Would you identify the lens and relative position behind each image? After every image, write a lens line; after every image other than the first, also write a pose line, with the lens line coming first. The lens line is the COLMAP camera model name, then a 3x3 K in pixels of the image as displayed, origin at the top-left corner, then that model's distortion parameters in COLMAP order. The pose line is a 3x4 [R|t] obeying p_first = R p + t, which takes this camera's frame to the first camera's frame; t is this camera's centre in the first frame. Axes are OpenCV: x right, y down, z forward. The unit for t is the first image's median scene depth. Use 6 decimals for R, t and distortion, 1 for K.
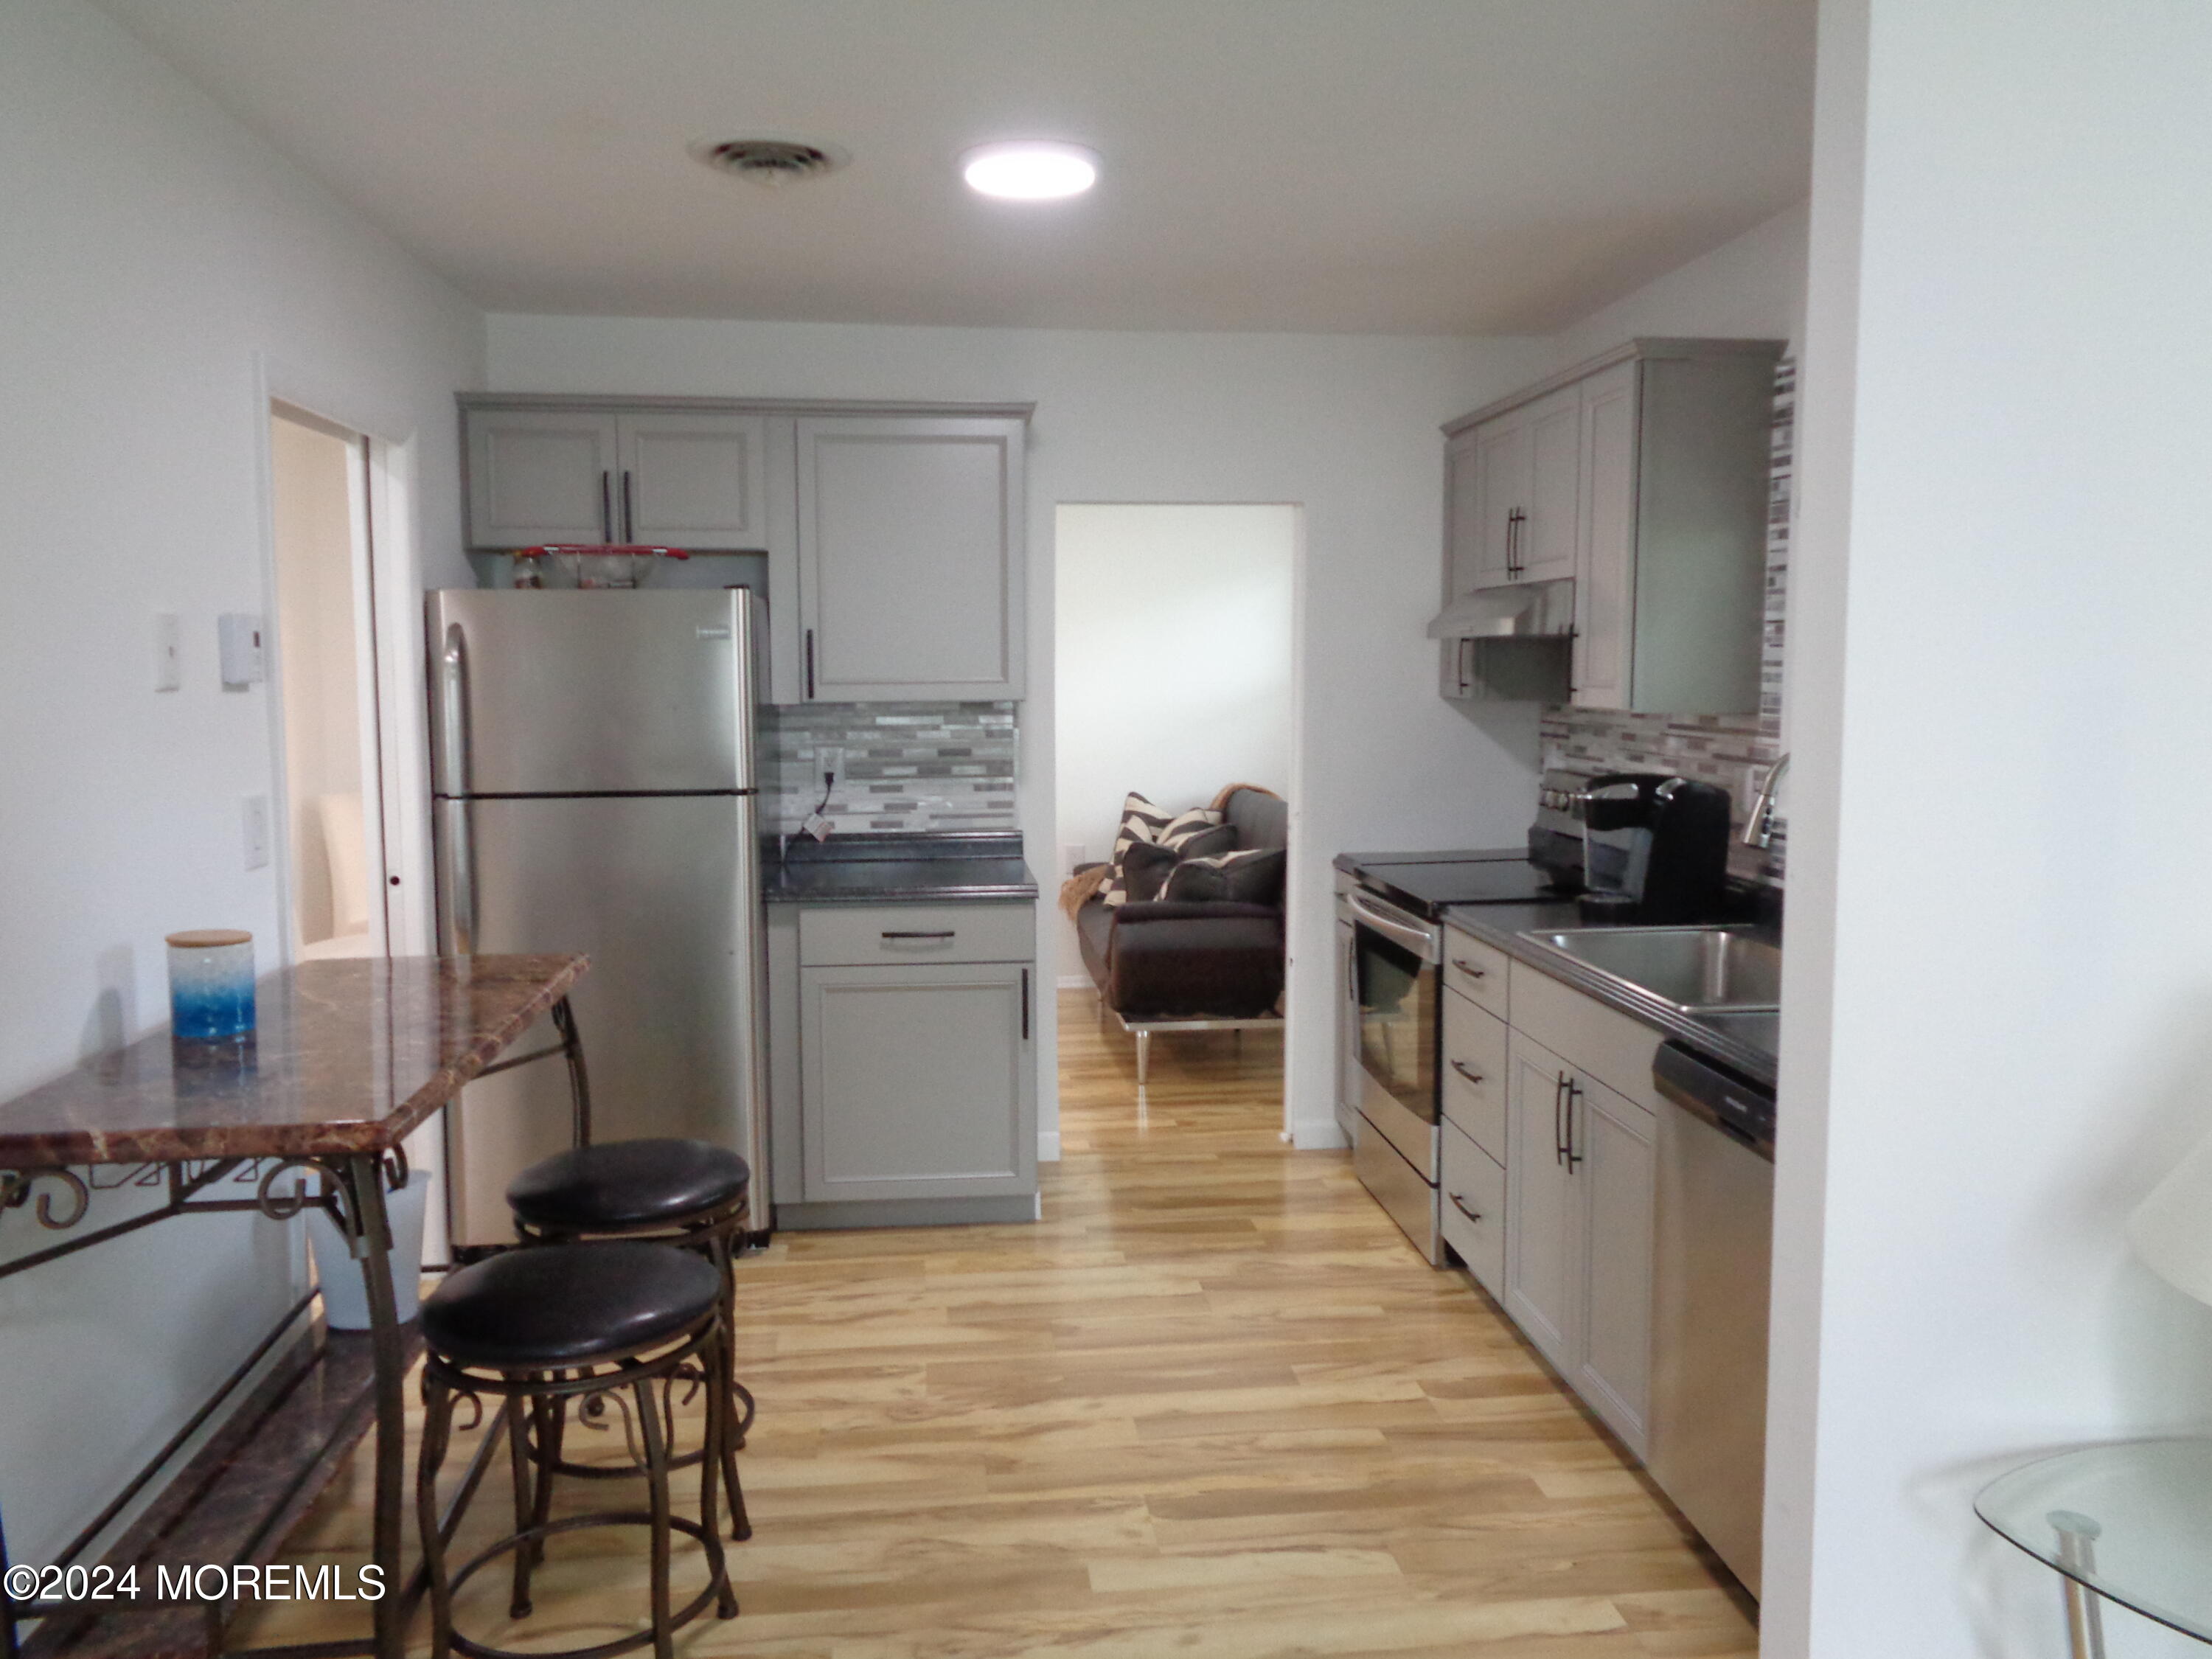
lens RADIAL K [[1659.0, 0, 1111.1], [0, 1659.0, 817.1], [0, 0, 1]] dist [0.001346, 0.015927]
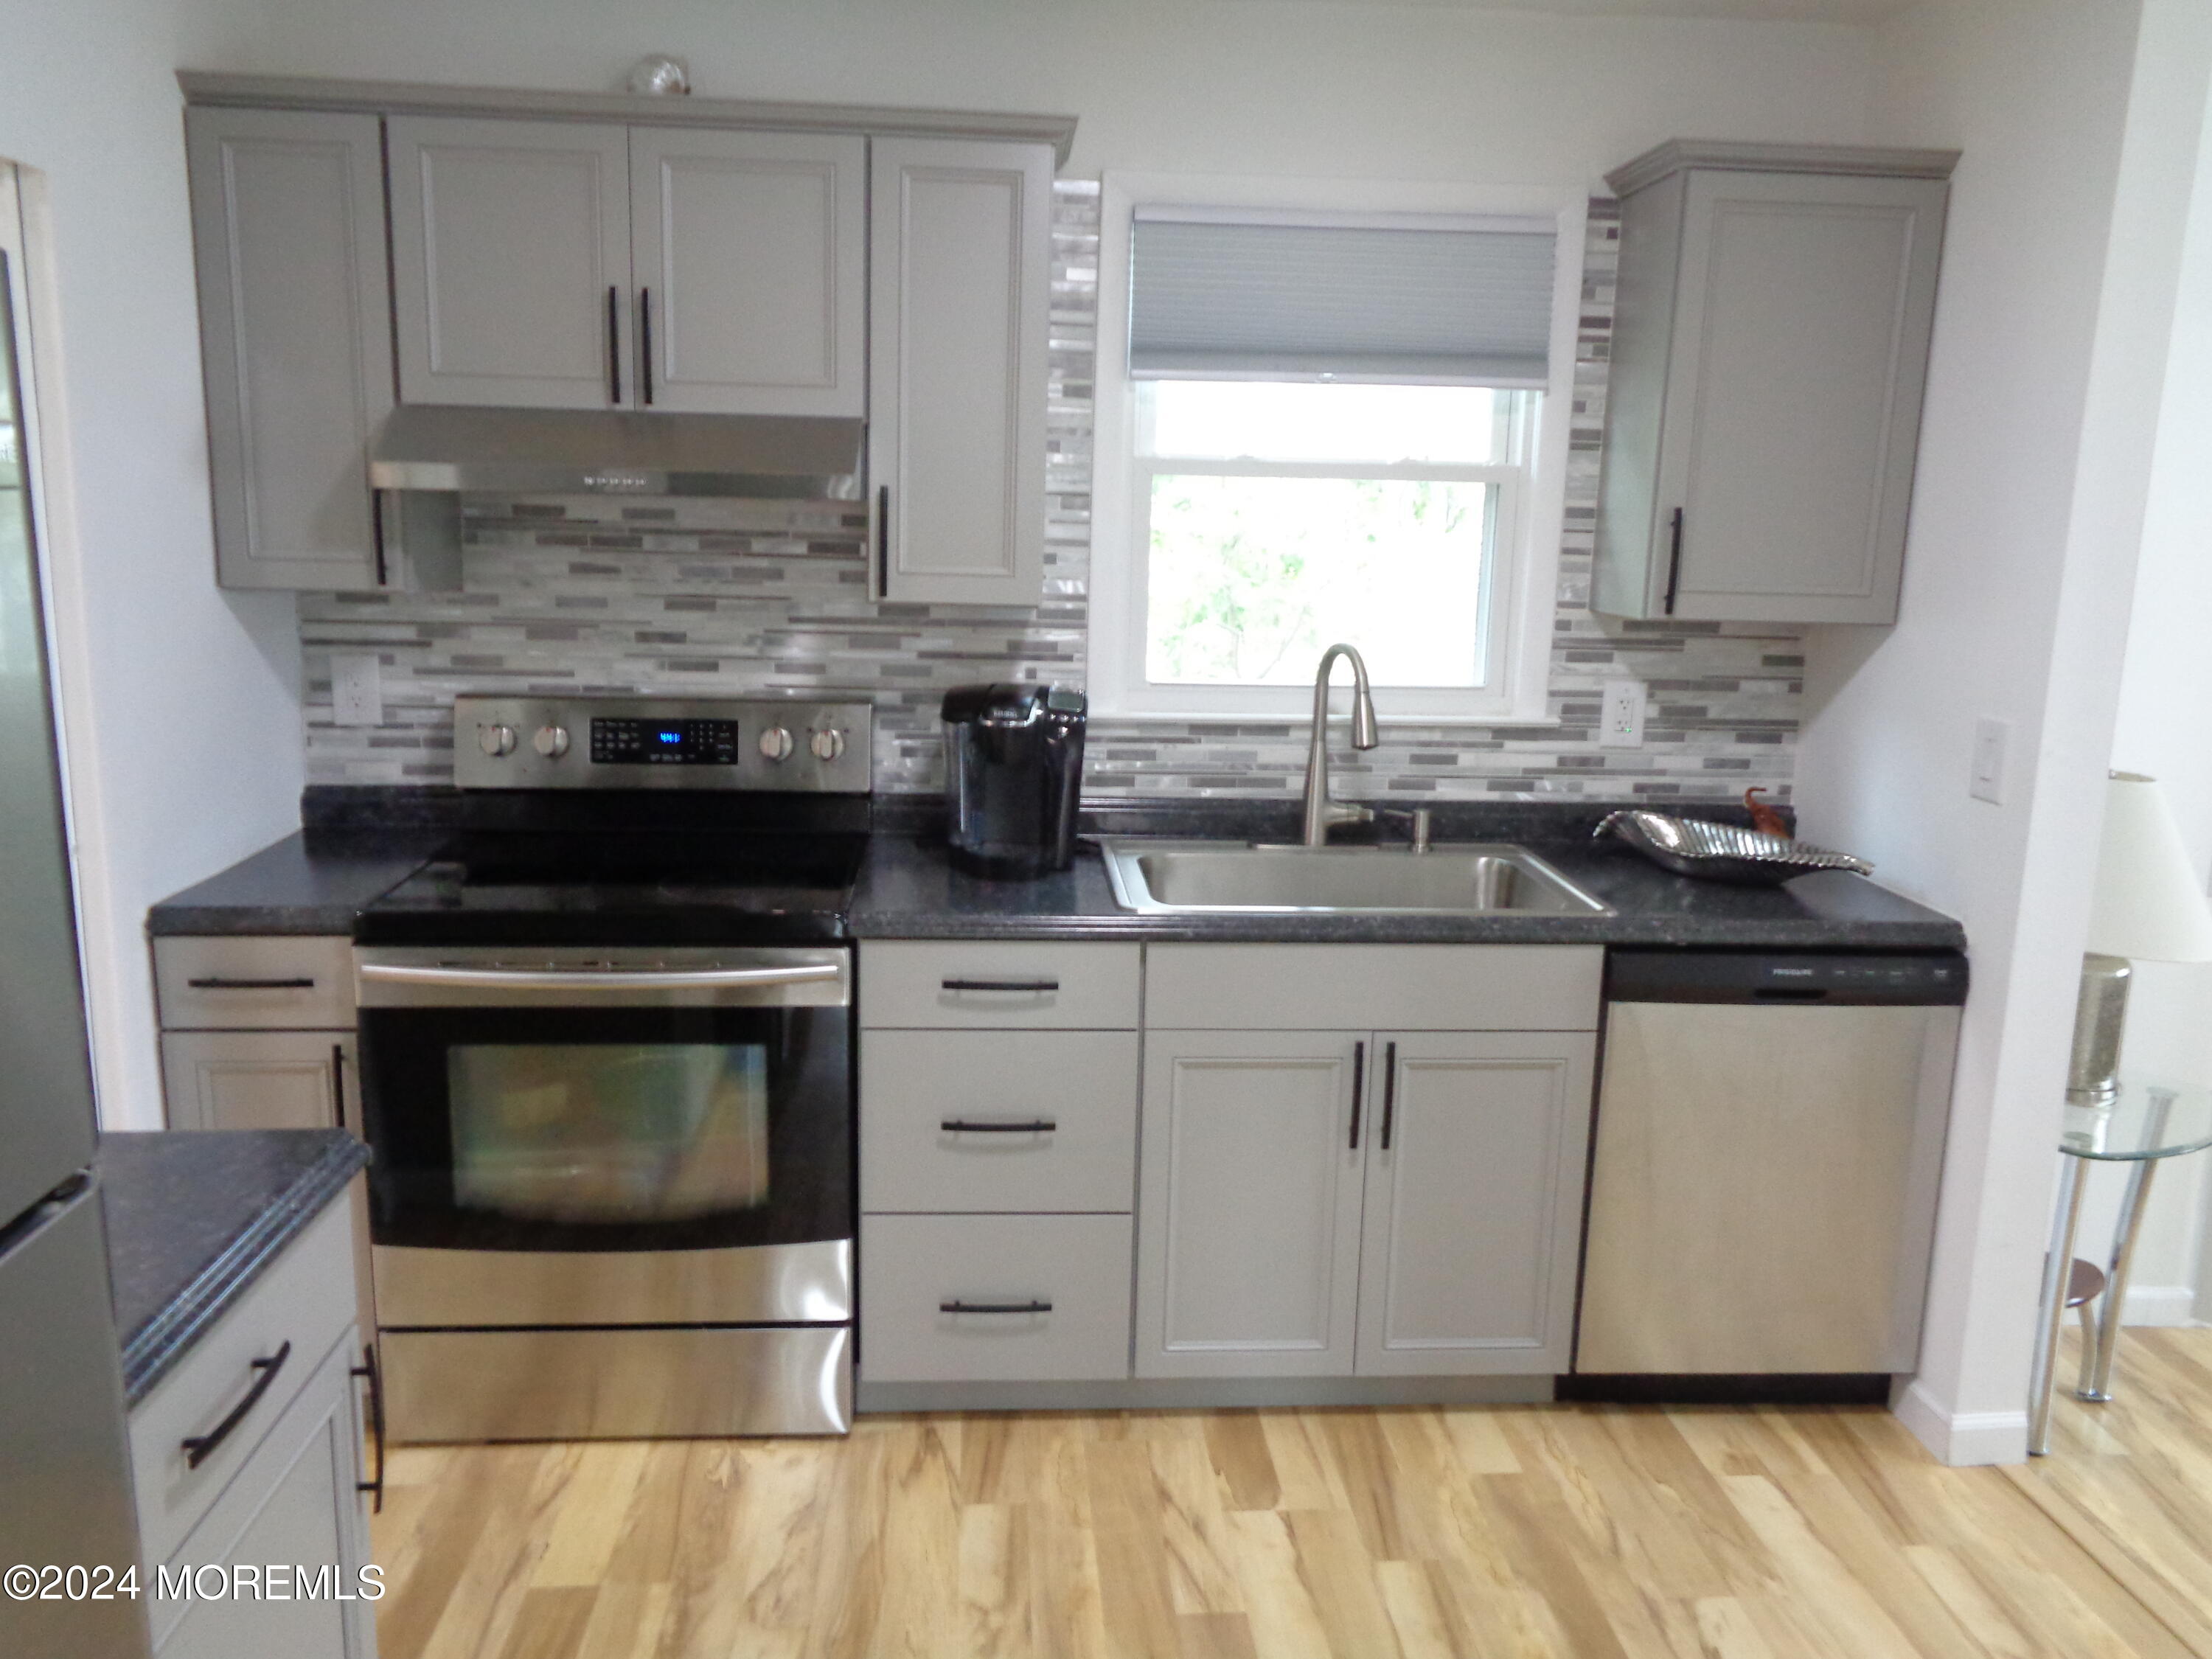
lens RADIAL K [[1659.0, 0, 1111.1], [0, 1659.0, 817.1], [0, 0, 1]] dist [0.001346, 0.015927]
pose [[0.042647, -0.182977, 0.982192, -0.493395], [0.067975, 0.981339, 0.179867, -0.109645], [-0.996775, 0.059094, 0.054289, 0.967495]]
